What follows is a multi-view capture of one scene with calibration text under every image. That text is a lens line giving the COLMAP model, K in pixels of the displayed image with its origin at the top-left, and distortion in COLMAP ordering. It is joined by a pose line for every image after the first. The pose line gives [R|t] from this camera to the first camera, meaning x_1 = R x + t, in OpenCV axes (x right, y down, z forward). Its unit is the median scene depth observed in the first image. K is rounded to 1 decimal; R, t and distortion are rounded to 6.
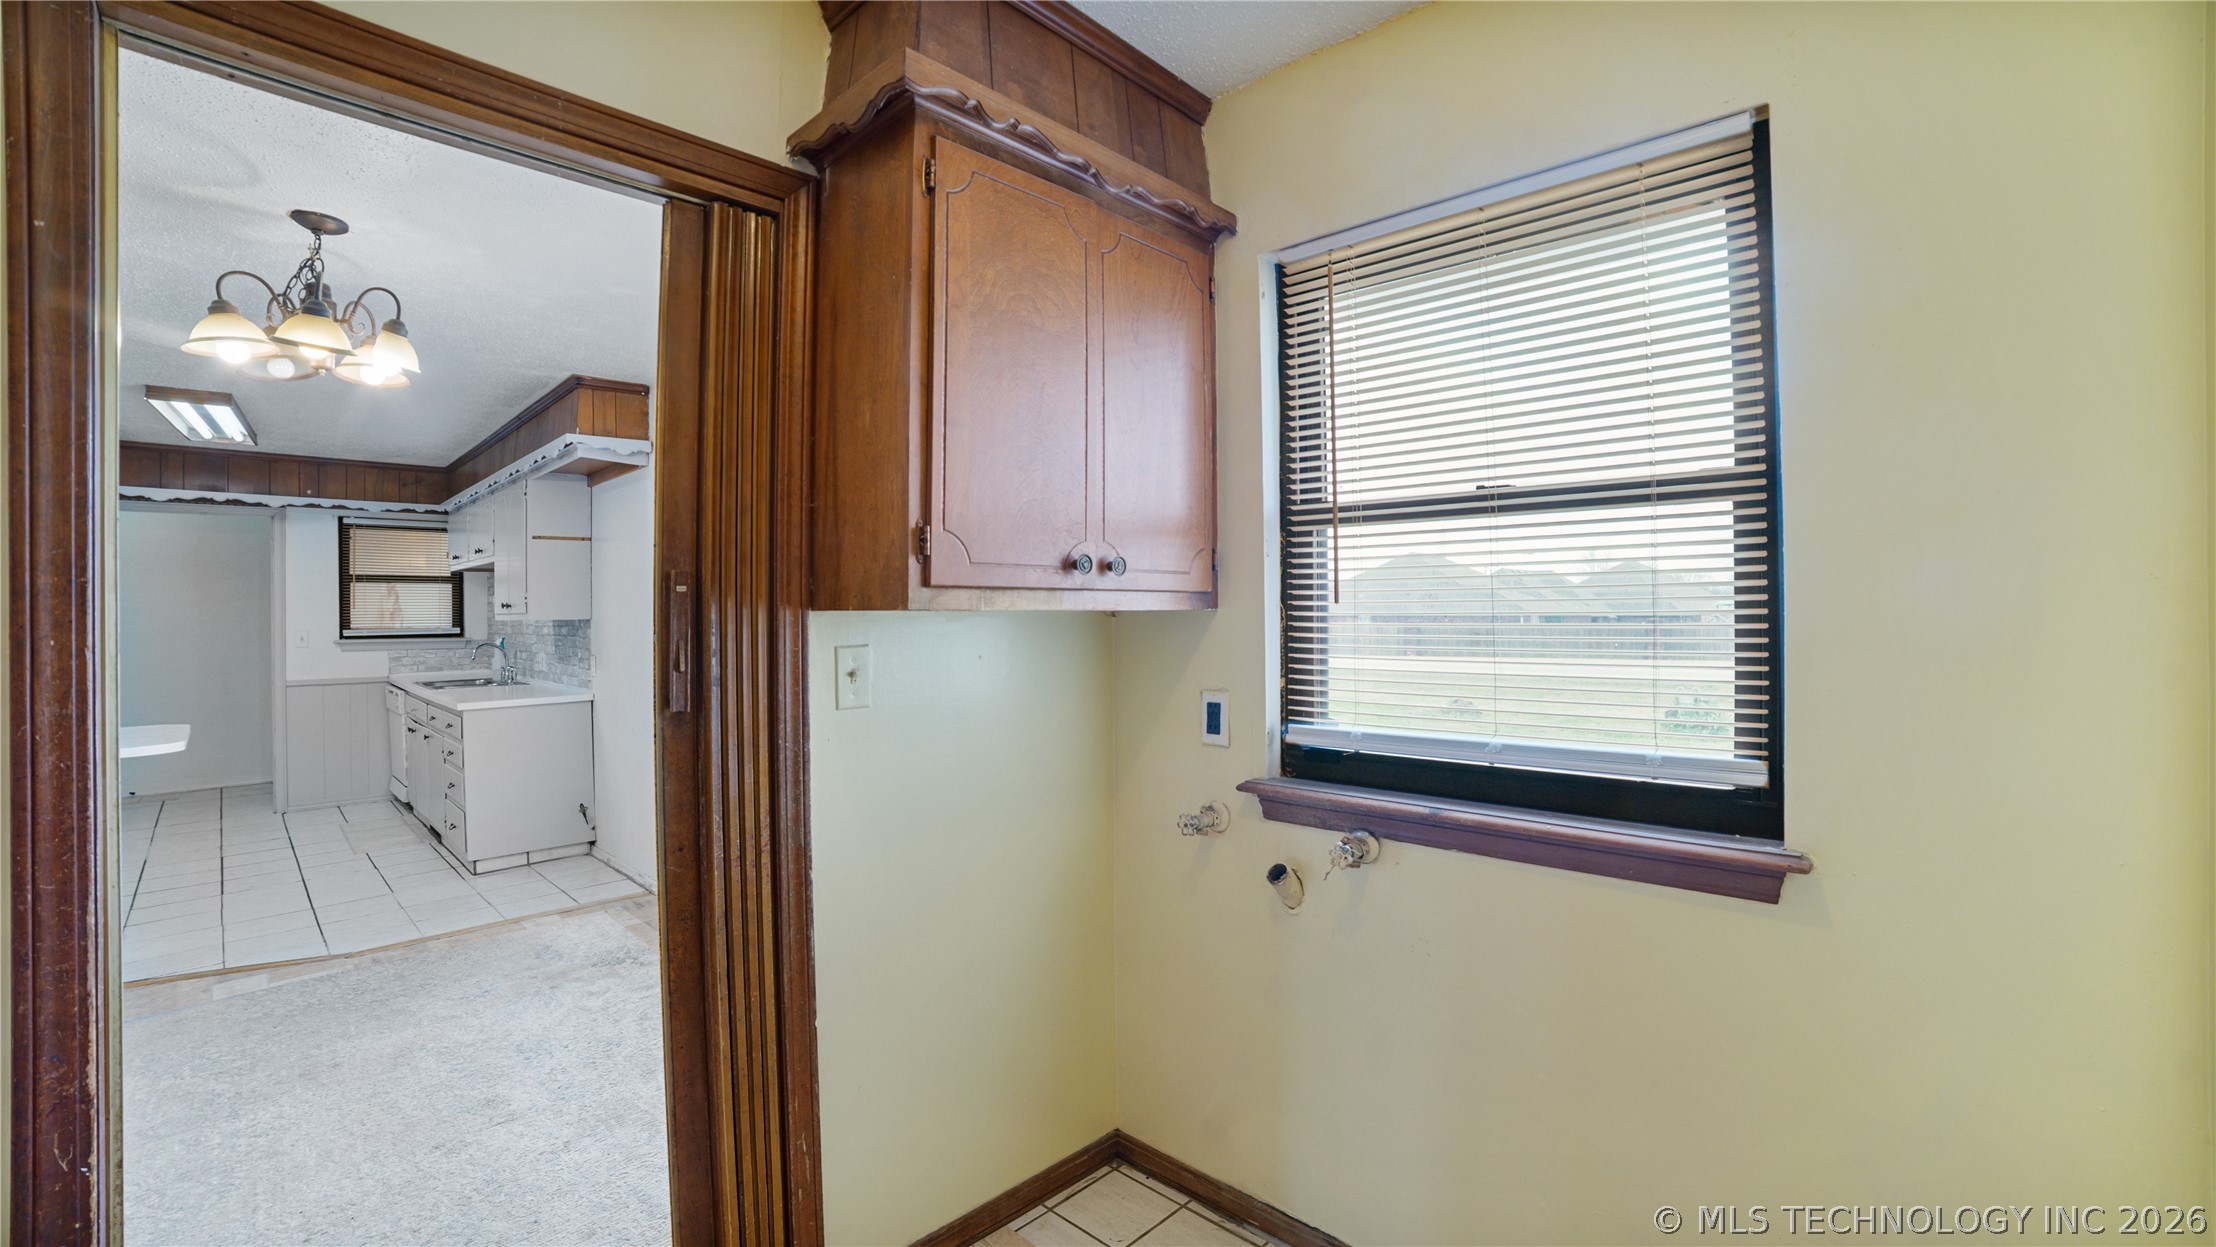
lens RADIAL K [[905.7, 0, 1106.2], [0, 905.7, 593.5], [0, 0, 1]] dist [-0.102400, 0.033924]
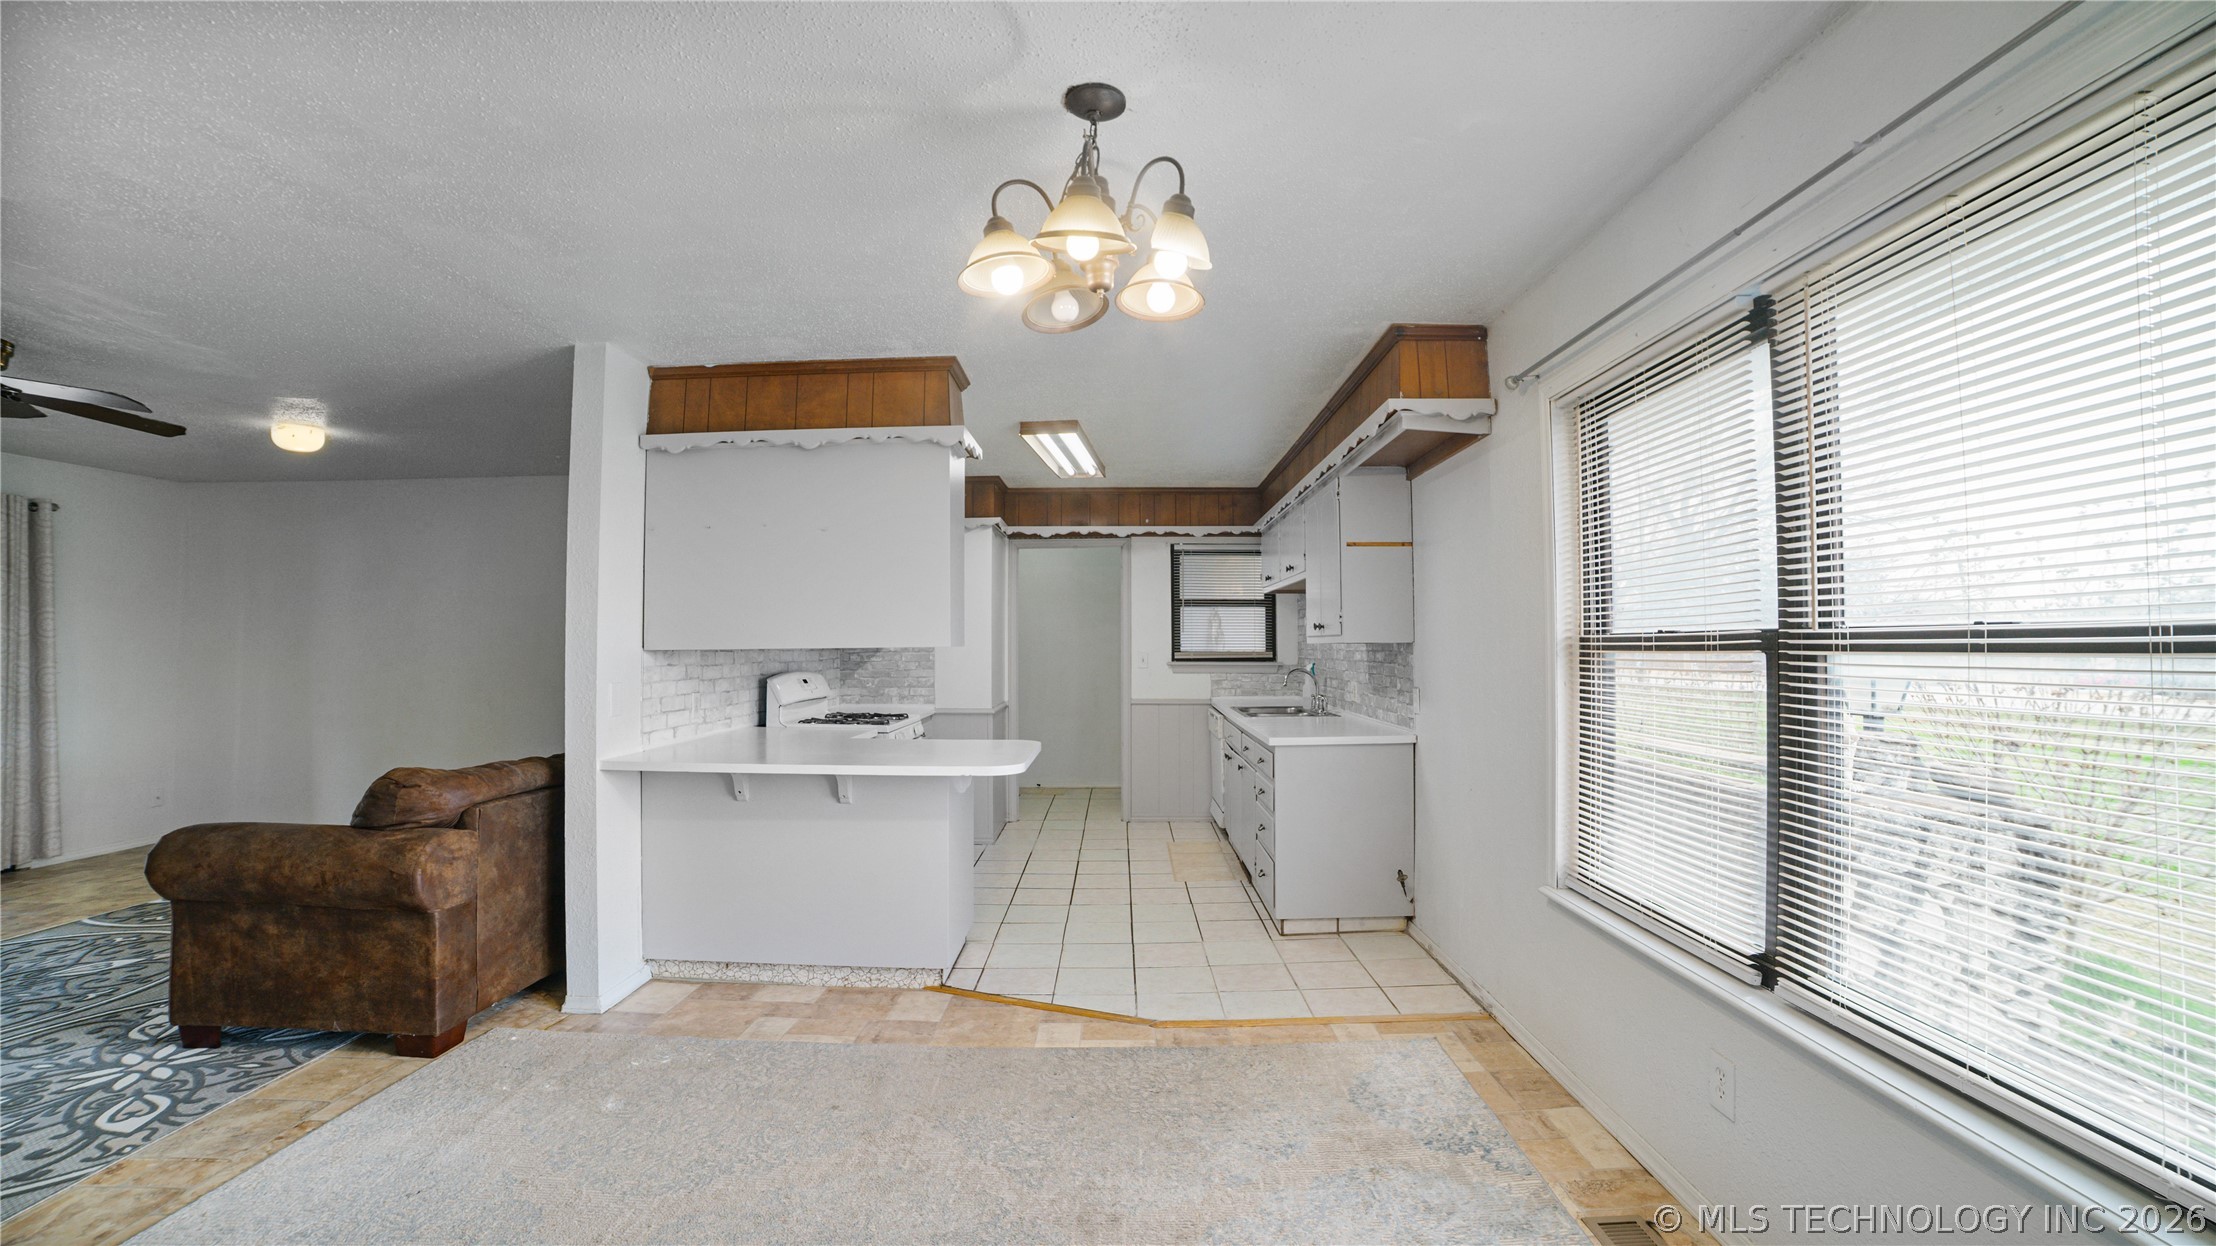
lens RADIAL K [[894.5, 0, 1108.0], [0, 894.5, 623.0], [0, 0, 1]] dist [-0.114572, 0.032393]
pose [[0.678111, -0.005740, -0.734937, -0.182546], [0.004143, 0.999983, -0.003987, 0.013719], [0.734948, -0.000341, 0.678123, 0.244662]]
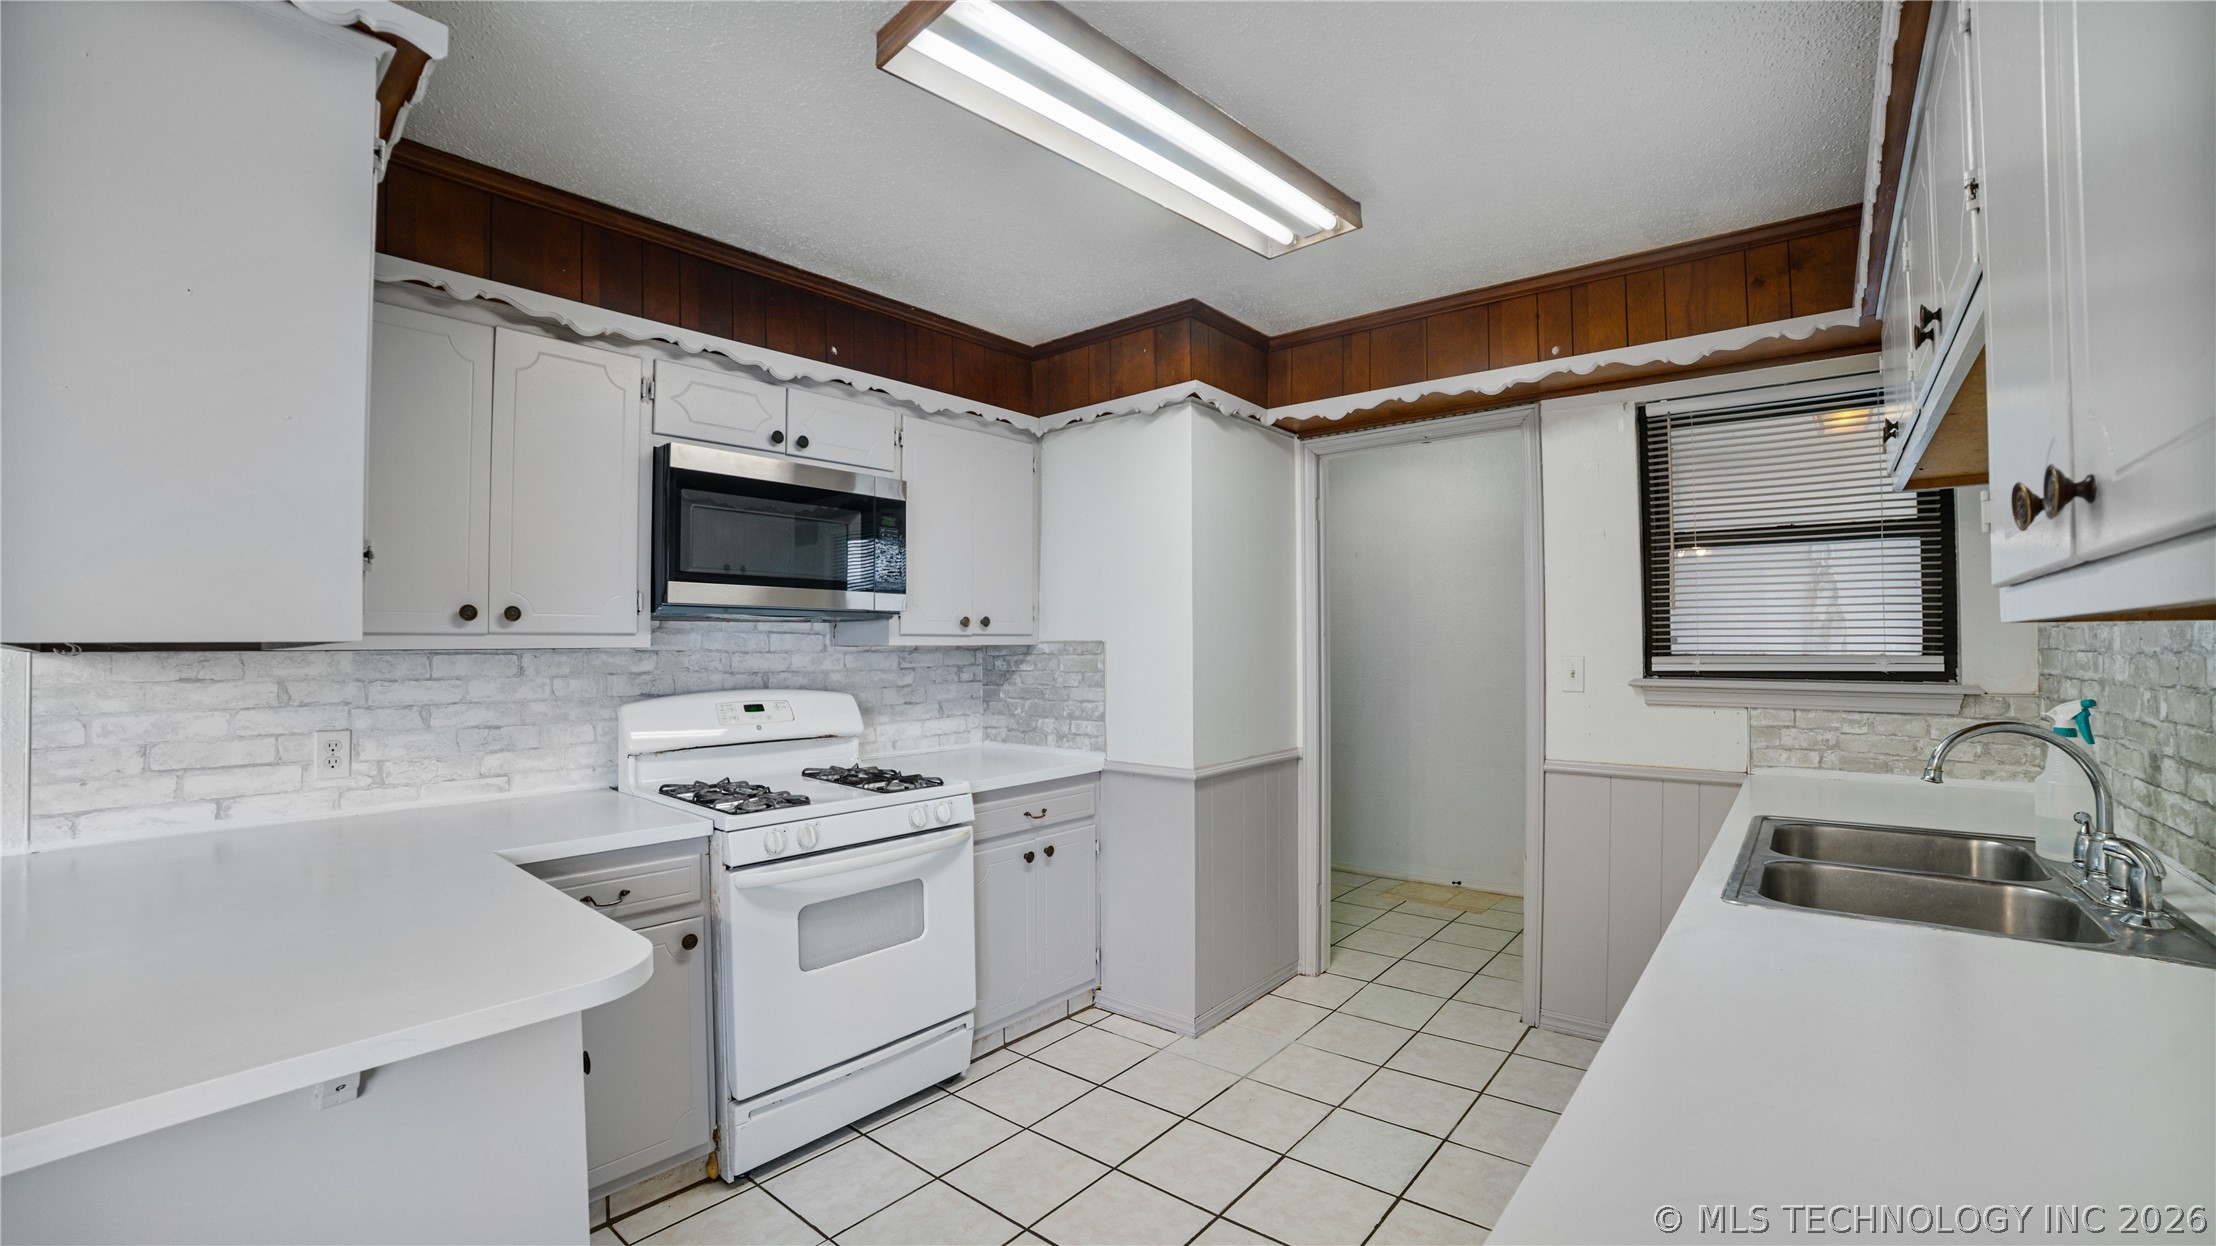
lens RADIAL K [[894.5, 0, 1108.0], [0, 894.5, 623.0], [0, 0, 1]] dist [-0.114572, 0.032393]
pose [[0.068502, -0.009927, -0.997602, -0.584601], [0.019108, 0.999780, -0.008636, 0.029692], [0.997468, -0.018470, 0.068677, 0.852417]]
